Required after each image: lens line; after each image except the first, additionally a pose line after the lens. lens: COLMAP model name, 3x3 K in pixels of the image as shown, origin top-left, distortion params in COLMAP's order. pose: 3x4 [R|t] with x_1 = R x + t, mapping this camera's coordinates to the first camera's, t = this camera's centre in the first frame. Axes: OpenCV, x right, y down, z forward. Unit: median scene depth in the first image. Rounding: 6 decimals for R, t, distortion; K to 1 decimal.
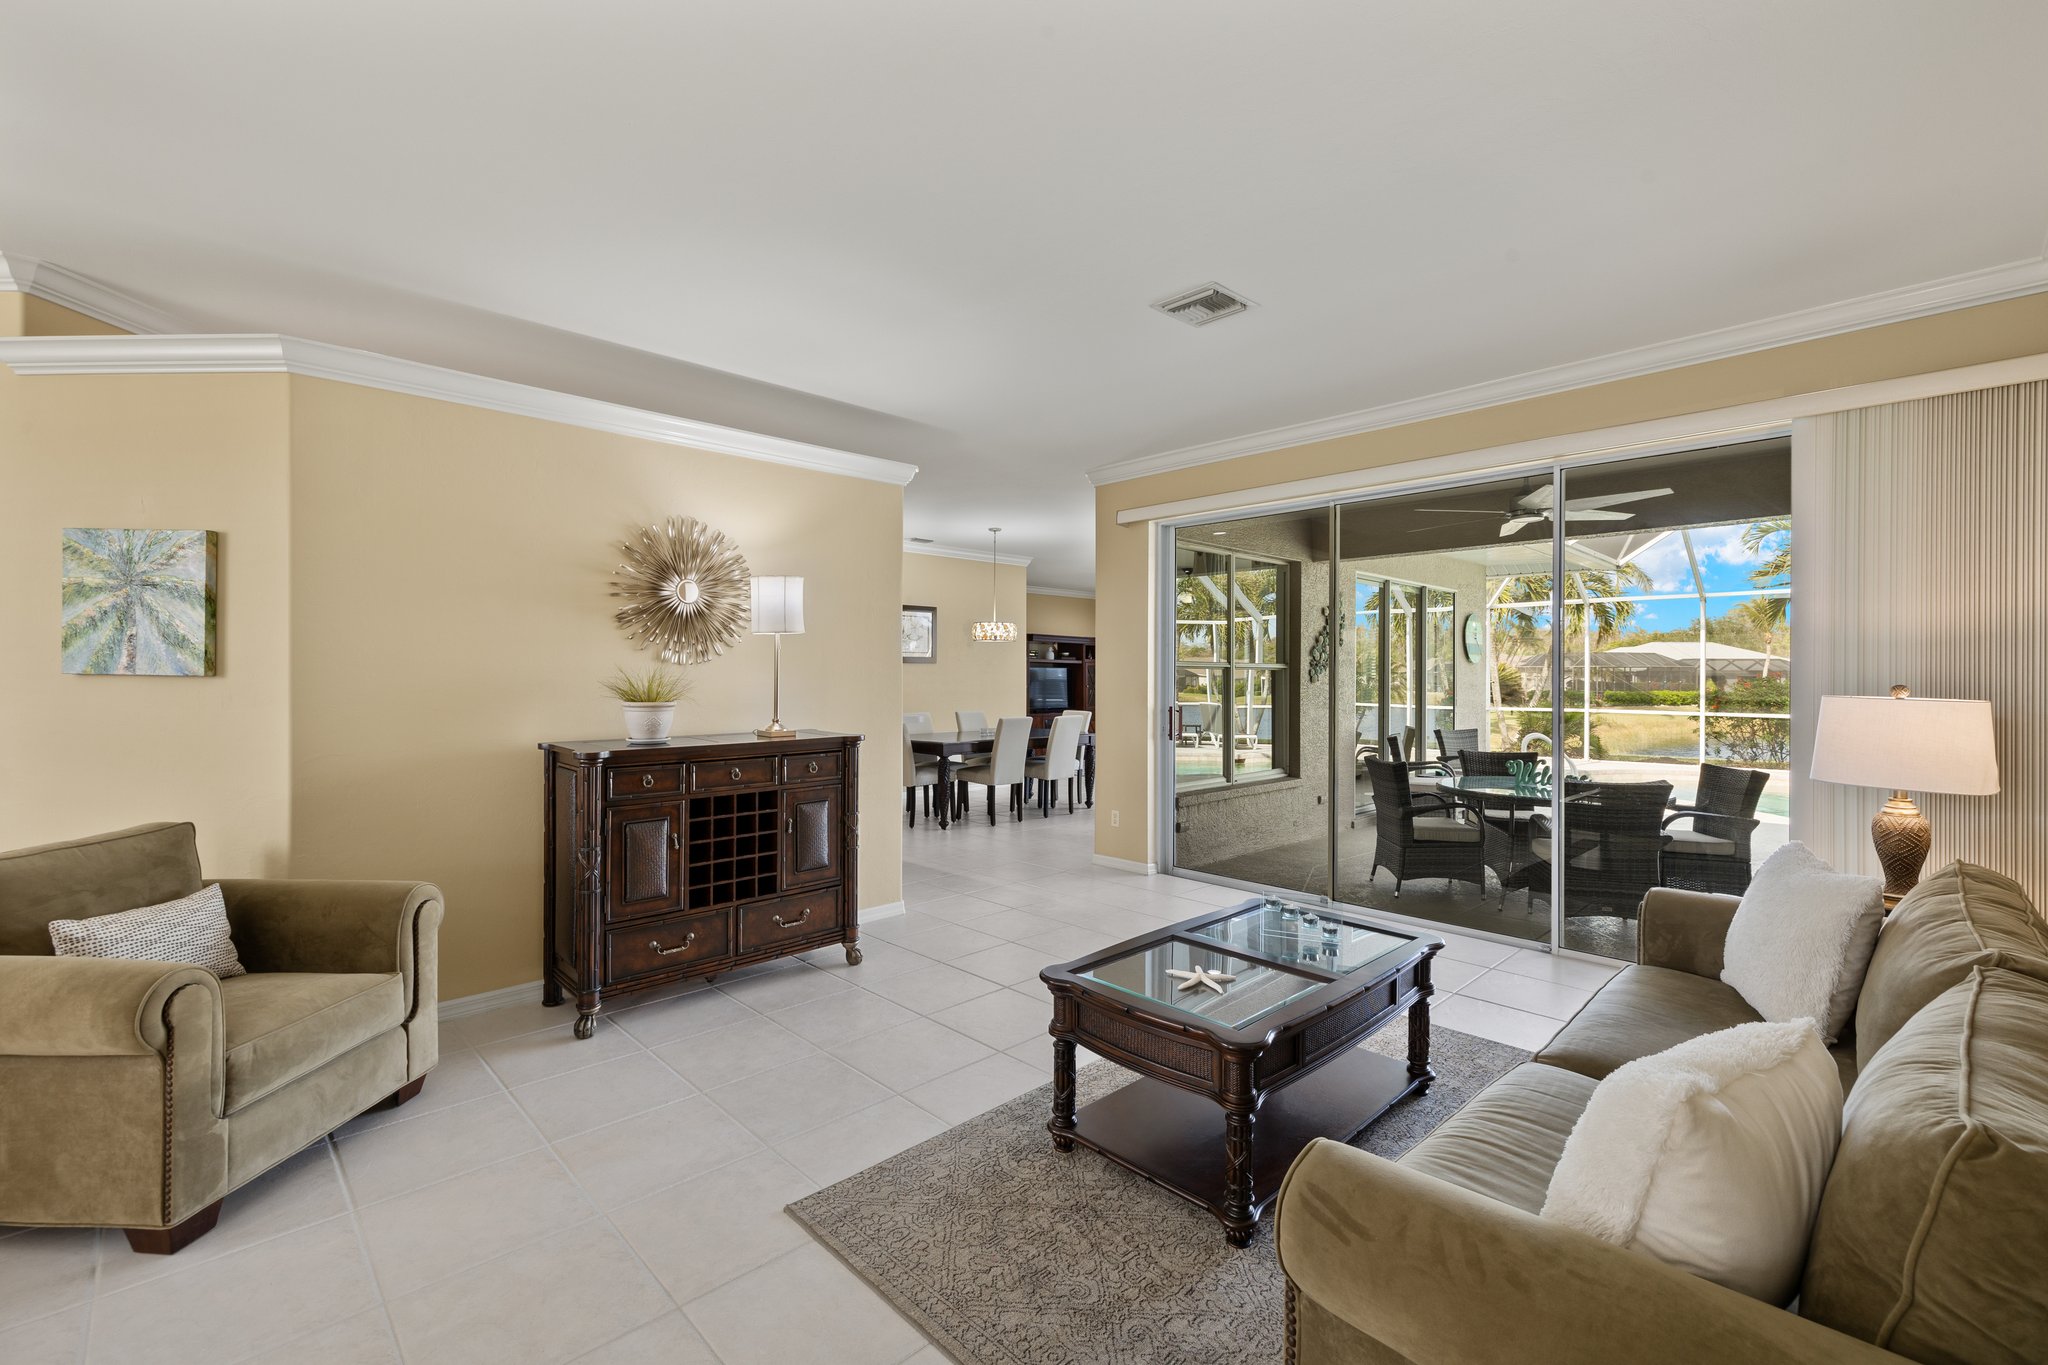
lens RADIAL K [[870.3, 0, 1015.7], [0, 870.3, 670.7], [0, 0, 1]] dist [-0.000243, -0.000117]
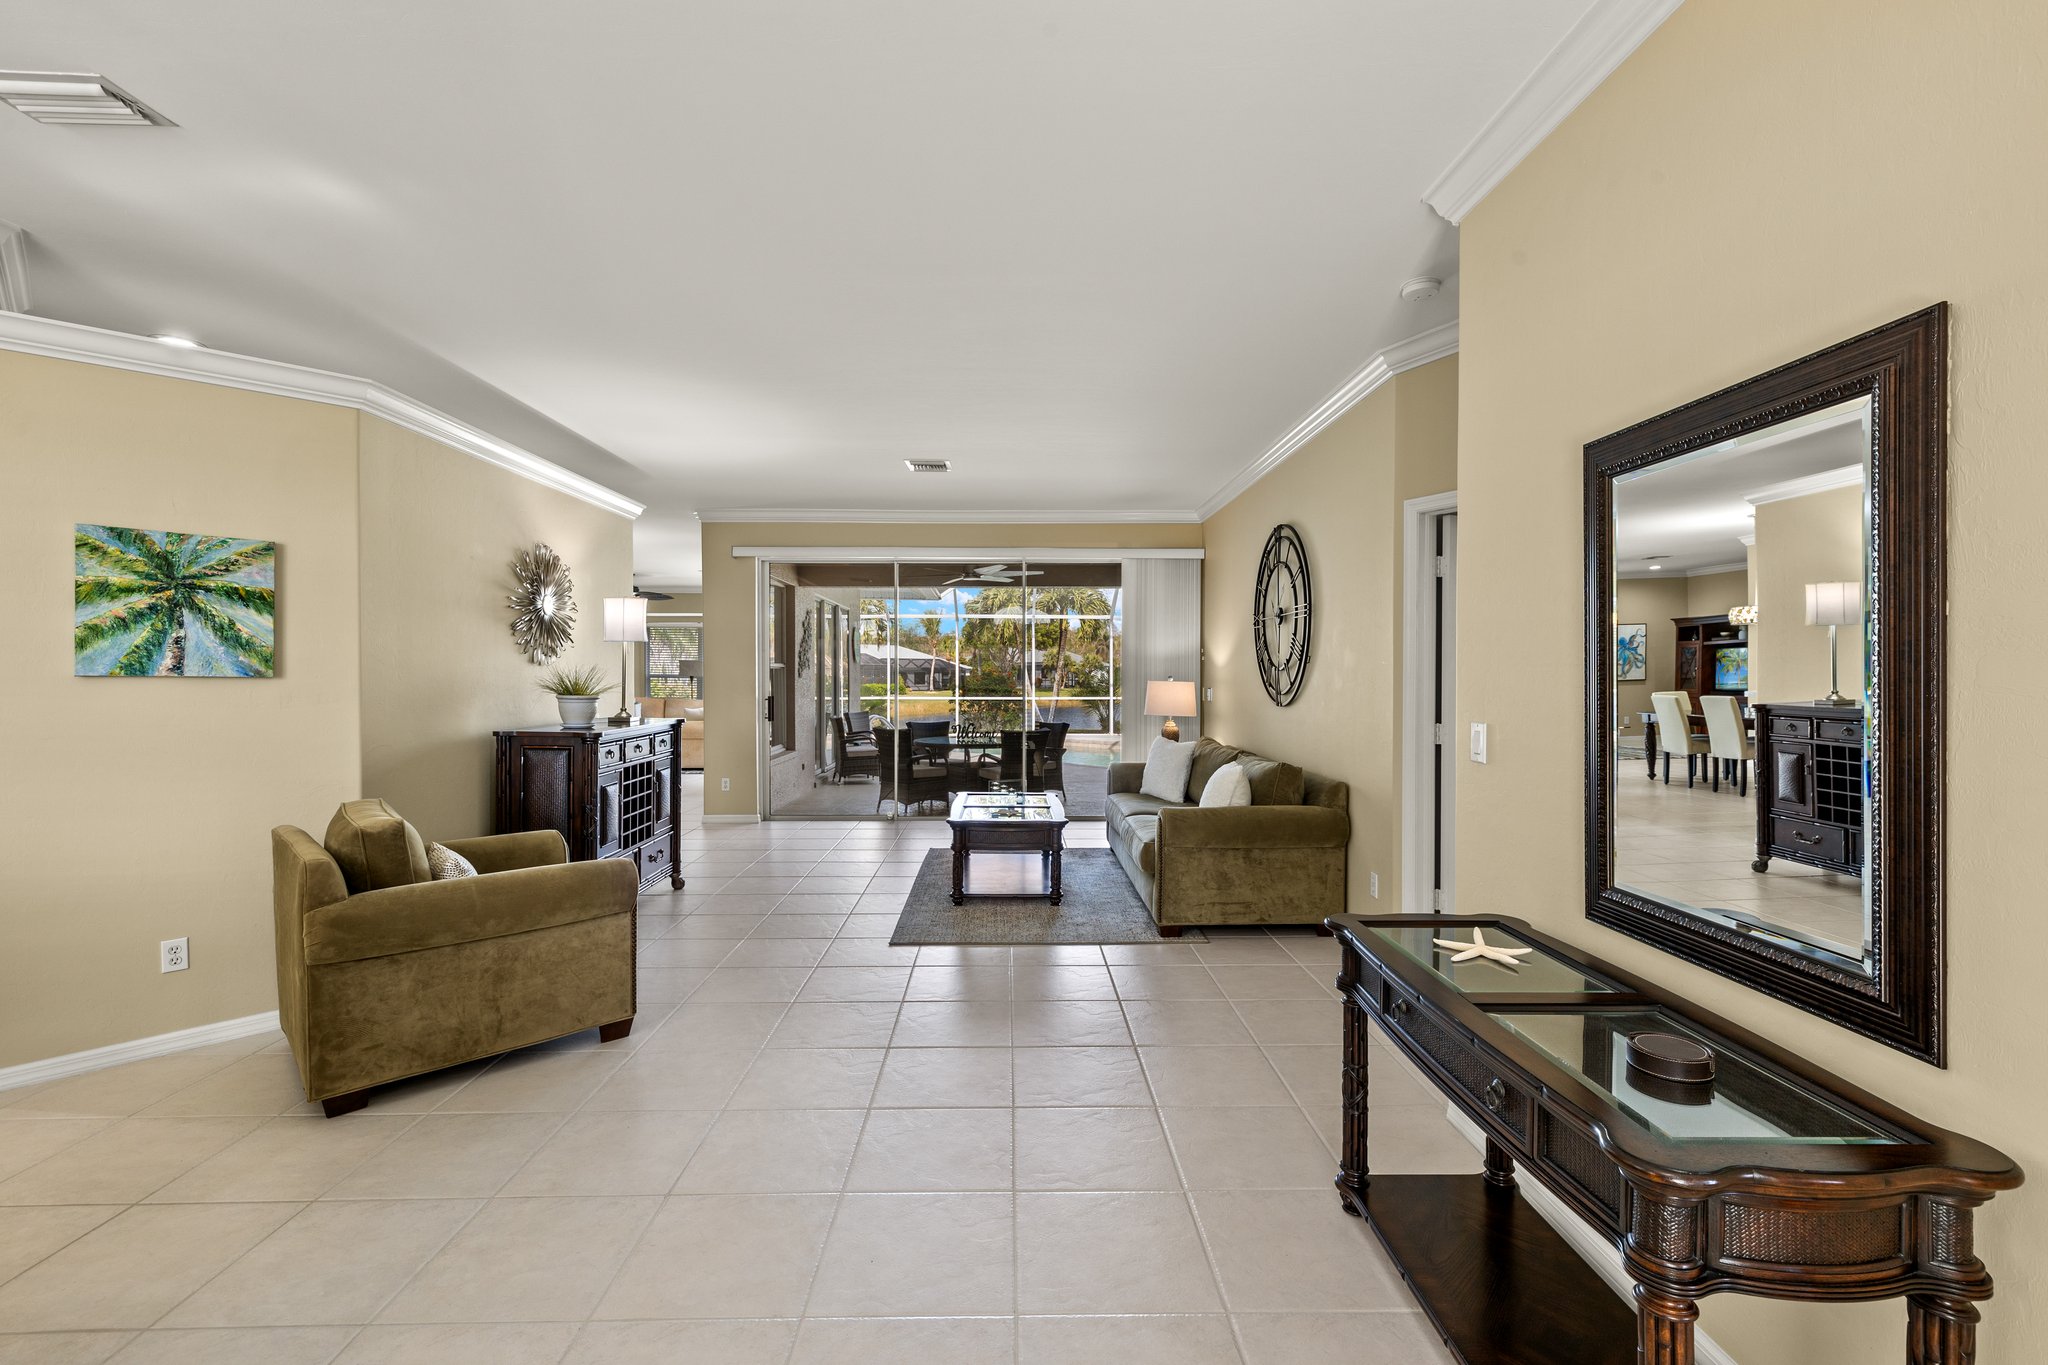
lens RADIAL K [[870.3, 0, 1015.7], [0, 870.3, 670.7], [0, 0, 1]] dist [-0.000243, -0.000117]
pose [[0.691649, -0.003579, 0.722225, -1.072100], [0.001844, 0.999993, 0.003189, -0.003221], [-0.722232, -0.000874, 0.691651, -0.407867]]
